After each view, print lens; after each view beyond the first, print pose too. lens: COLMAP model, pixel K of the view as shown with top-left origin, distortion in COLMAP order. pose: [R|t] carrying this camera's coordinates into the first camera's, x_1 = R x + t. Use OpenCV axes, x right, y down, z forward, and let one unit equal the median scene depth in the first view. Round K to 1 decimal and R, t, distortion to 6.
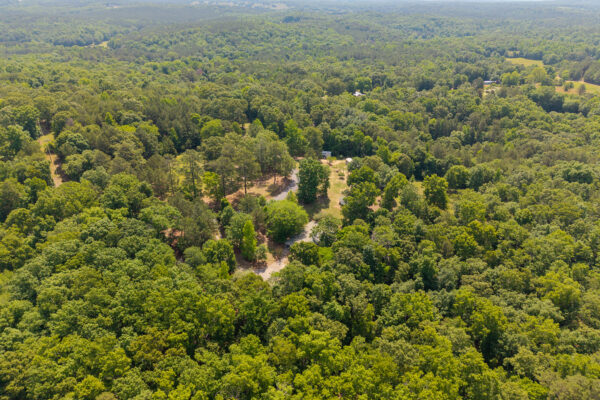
lens RADIAL K [[396.4, 0, 300.3], [0, 396.4, 200.0], [0, 0, 1]] dist [0.025016, -0.019301]
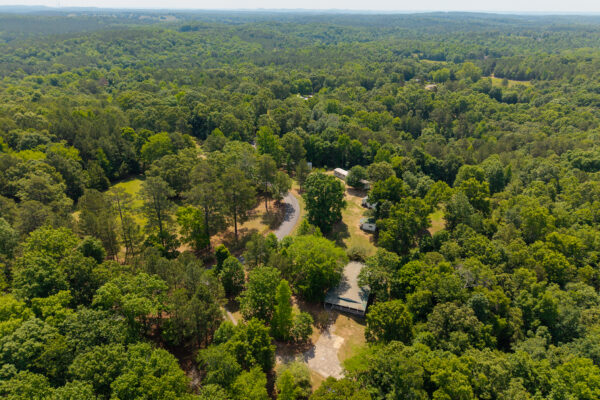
lens RADIAL K [[396.4, 0, 300.3], [0, 396.4, 200.0], [0, 0, 1]] dist [0.025016, -0.019301]
pose [[0.968386, -0.109153, 0.224307, -0.143718], [0.115395, 0.993208, -0.014868, -0.038317], [-0.221161, 0.040282, 0.974405, 0.229767]]
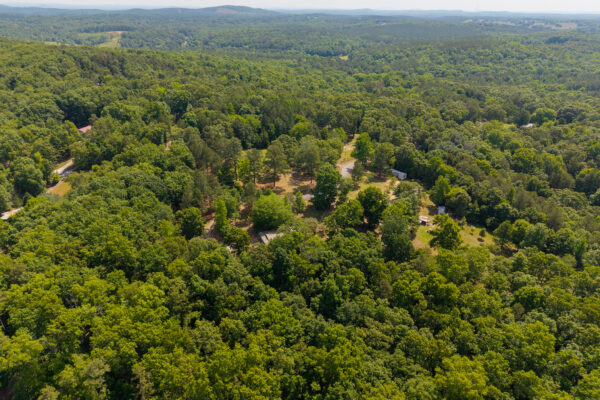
lens RADIAL K [[396.4, 0, 300.3], [0, 396.4, 200.0], [0, 0, 1]] dist [0.025016, -0.019301]
pose [[0.814911, 0.250210, -0.522795, 0.405622], [-0.269493, 0.962154, 0.040414, -0.034680], [0.513121, 0.107956, 0.851500, 0.083237]]
